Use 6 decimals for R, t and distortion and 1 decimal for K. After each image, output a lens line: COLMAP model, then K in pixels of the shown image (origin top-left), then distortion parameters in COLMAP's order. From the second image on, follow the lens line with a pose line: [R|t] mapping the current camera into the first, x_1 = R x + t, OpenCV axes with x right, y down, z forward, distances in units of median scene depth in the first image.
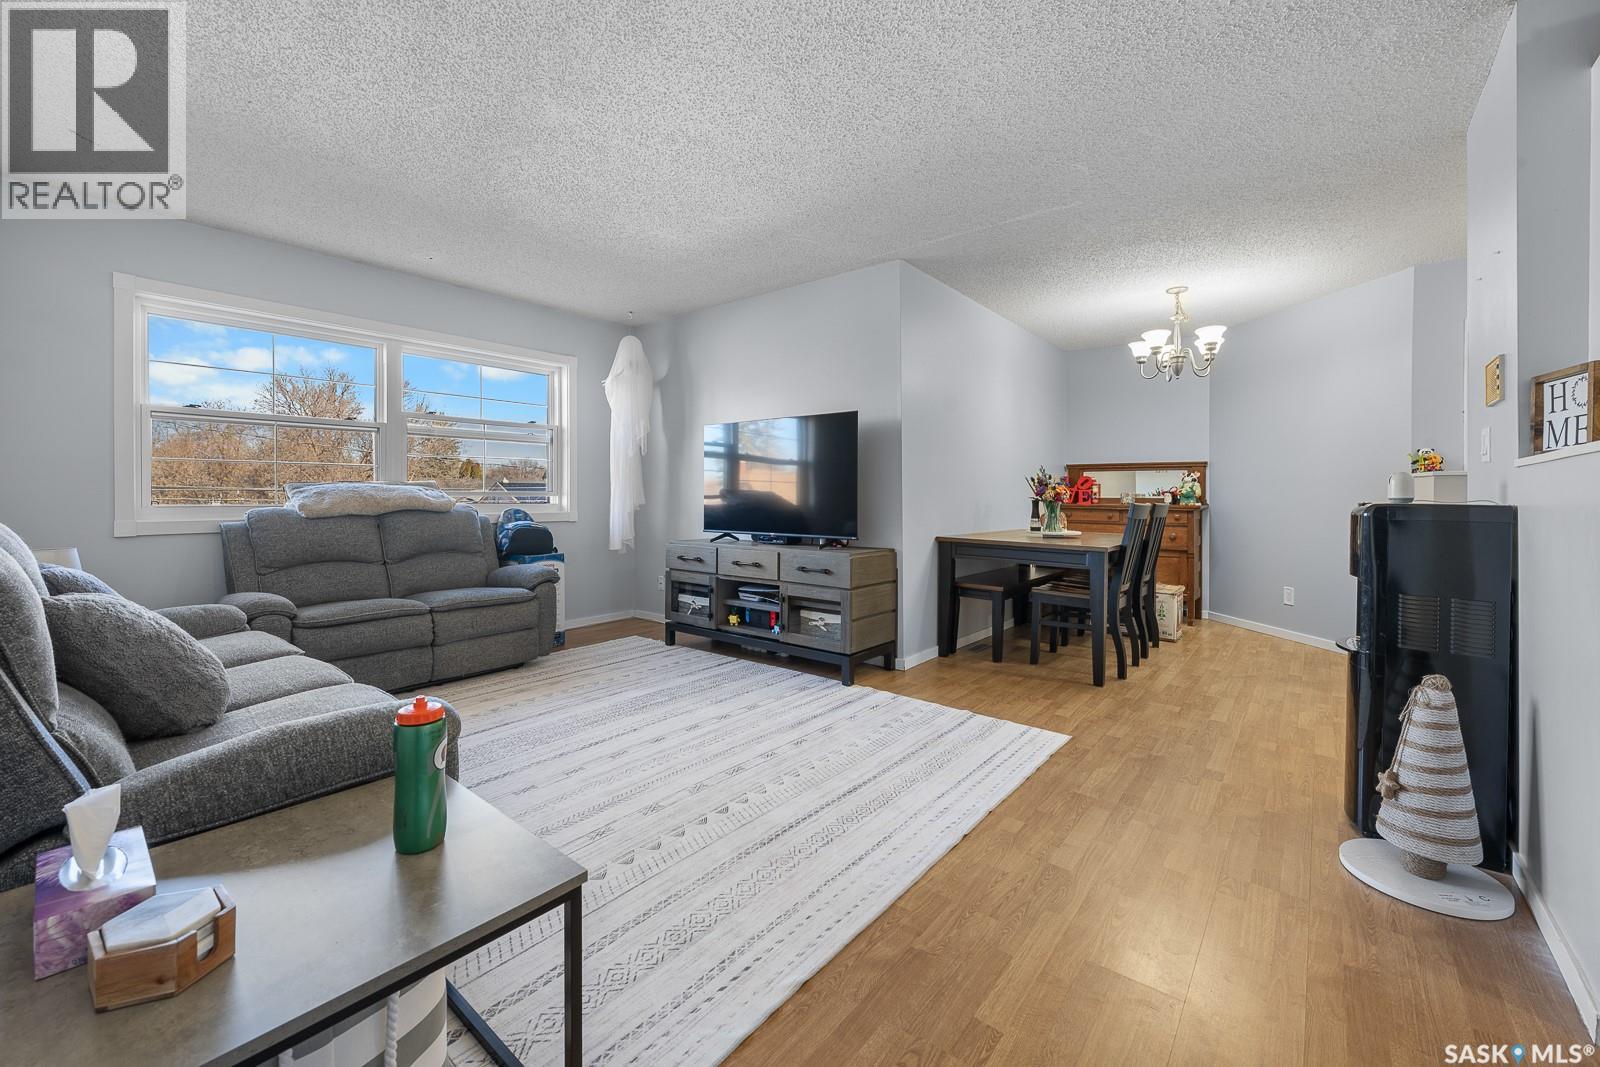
lens RADIAL K [[643.0, 0, 793.7], [0, 643.0, 503.7], [0, 0, 1]] dist [0.003448, 0.000024]
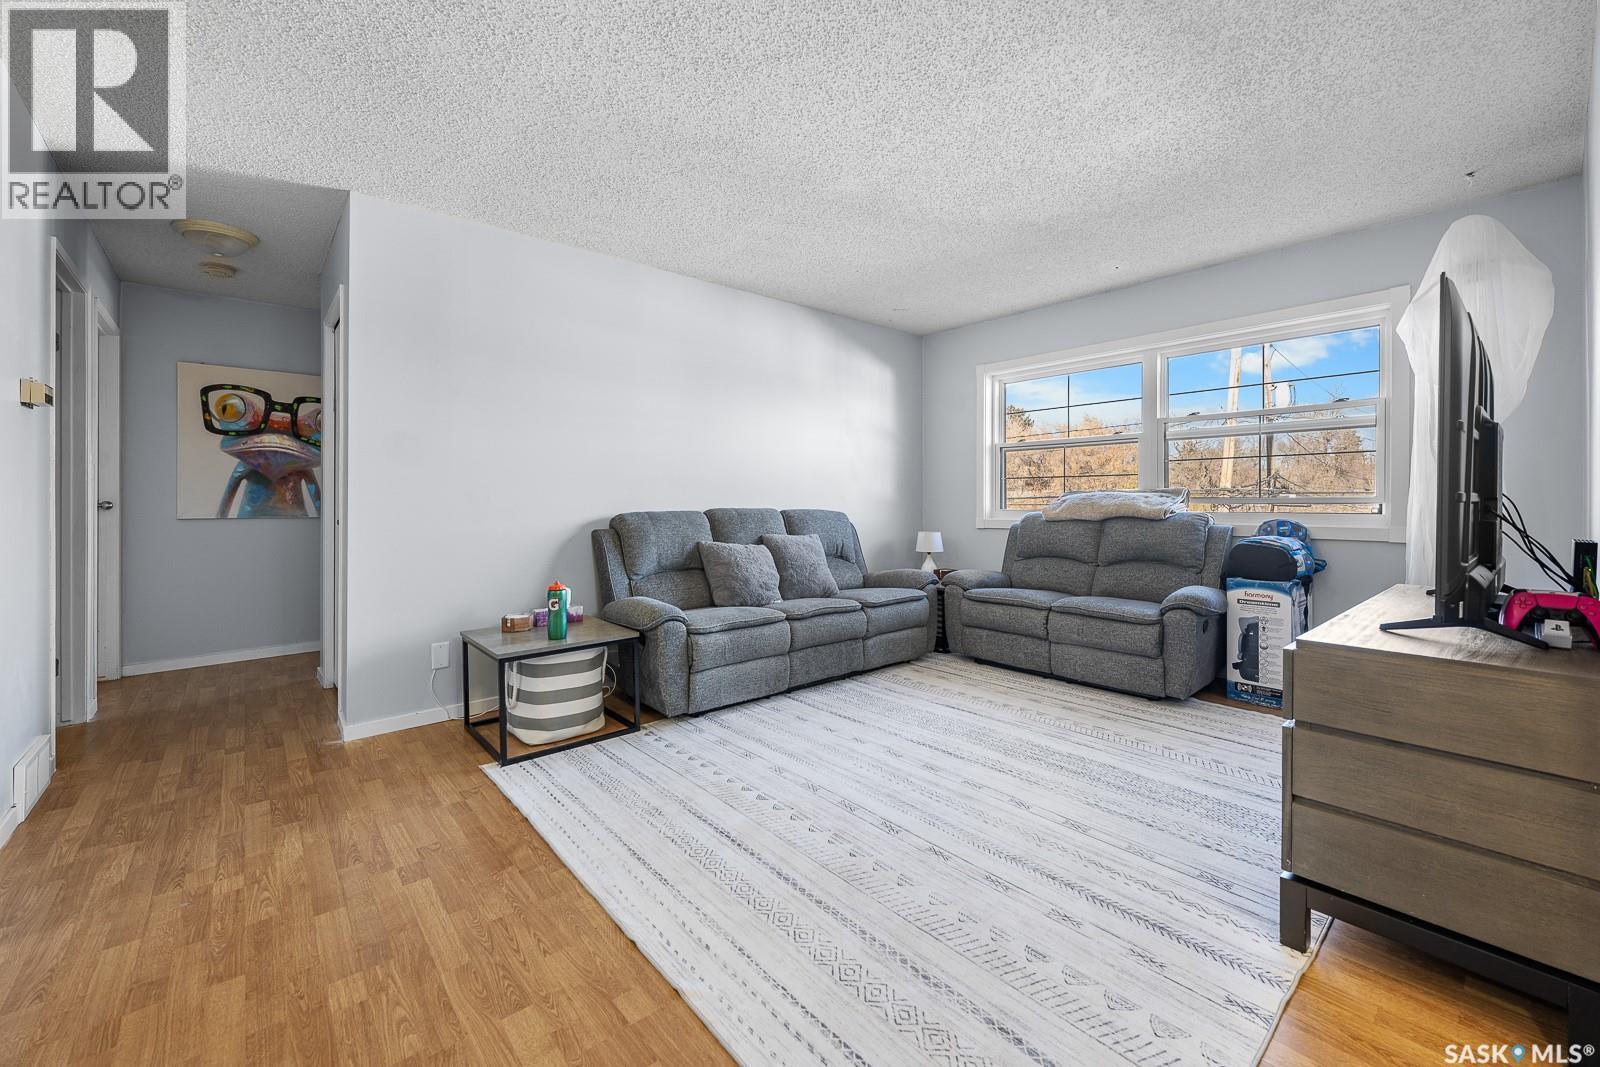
lens RADIAL K [[643.0, 0, 803.1], [0, 643.0, 507.1], [0, 0, 1]] dist [0.003448, 0.000024]
pose [[-0.166979, 0.004008, -0.985952, 0.803484], [-0.010599, 0.999927, 0.005859, -0.009593], [0.985903, 0.011428, -0.166924, 1.073669]]
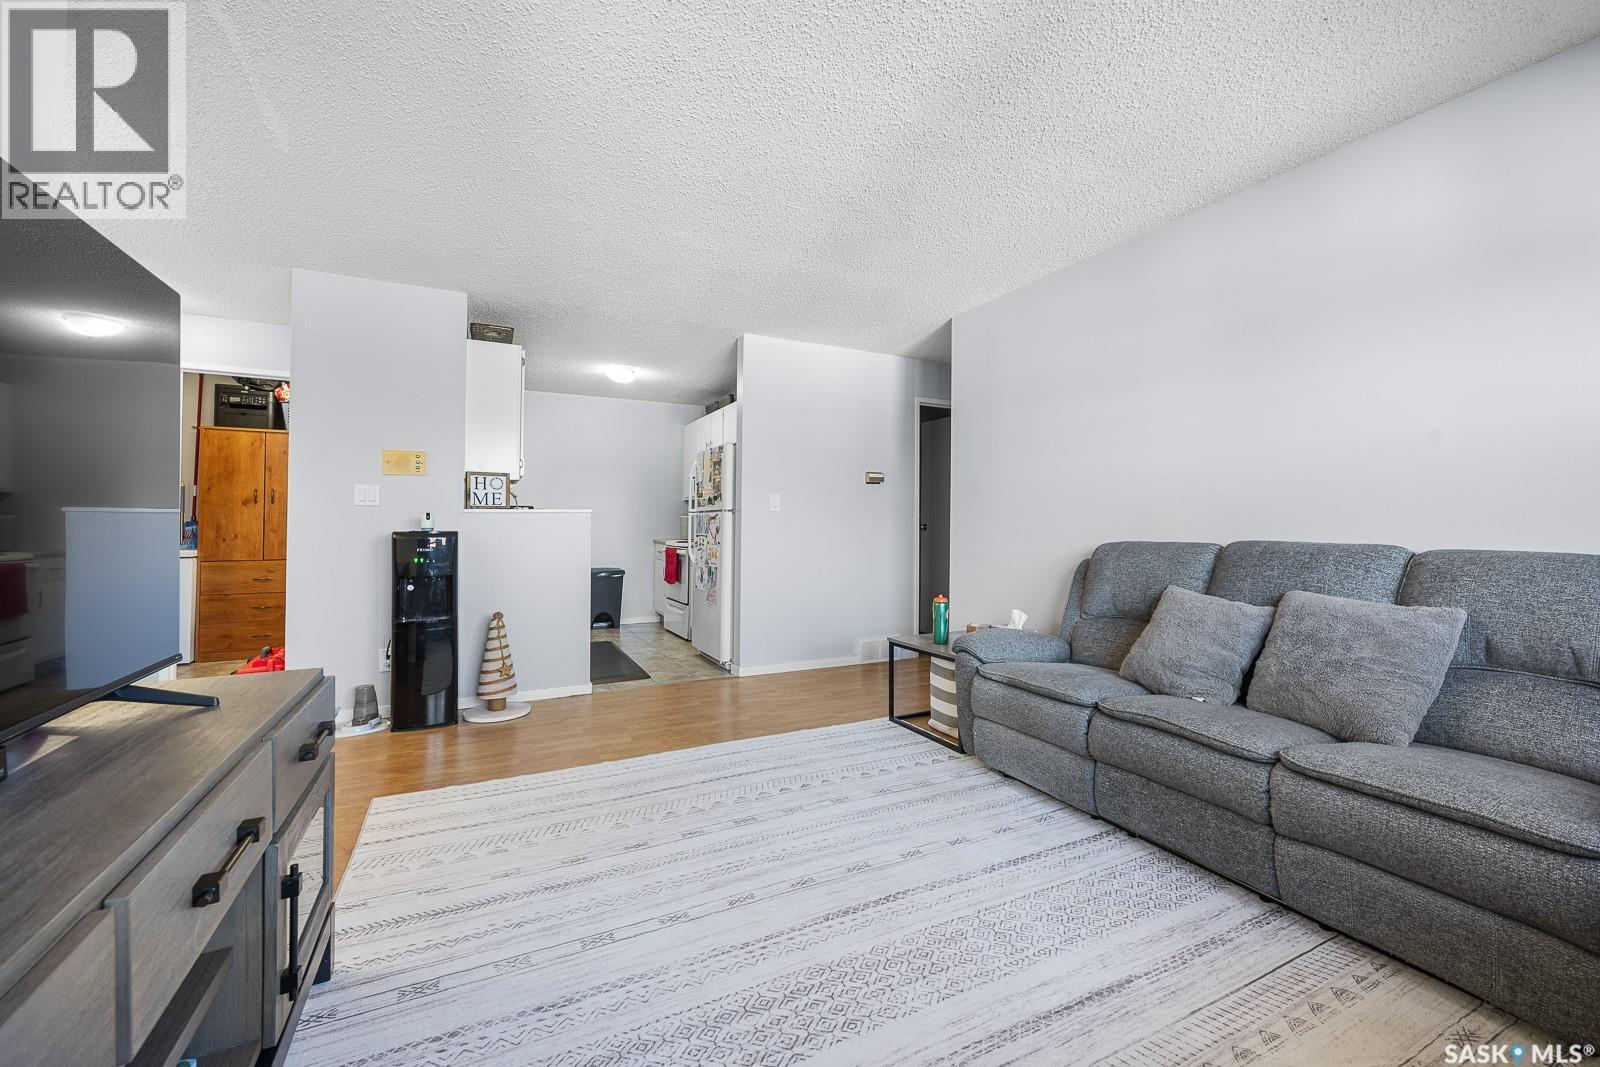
lens RADIAL K [[643.0, 0, 807.1], [0, 643.0, 521.9], [0, 0, 1]] dist [0.003448, 0.000024]
pose [[-0.918032, -0.003471, 0.396491, -0.542558], [-0.000109, 0.999964, 0.008501, -0.032786], [-0.396506, 0.007761, -0.917999, 1.811852]]
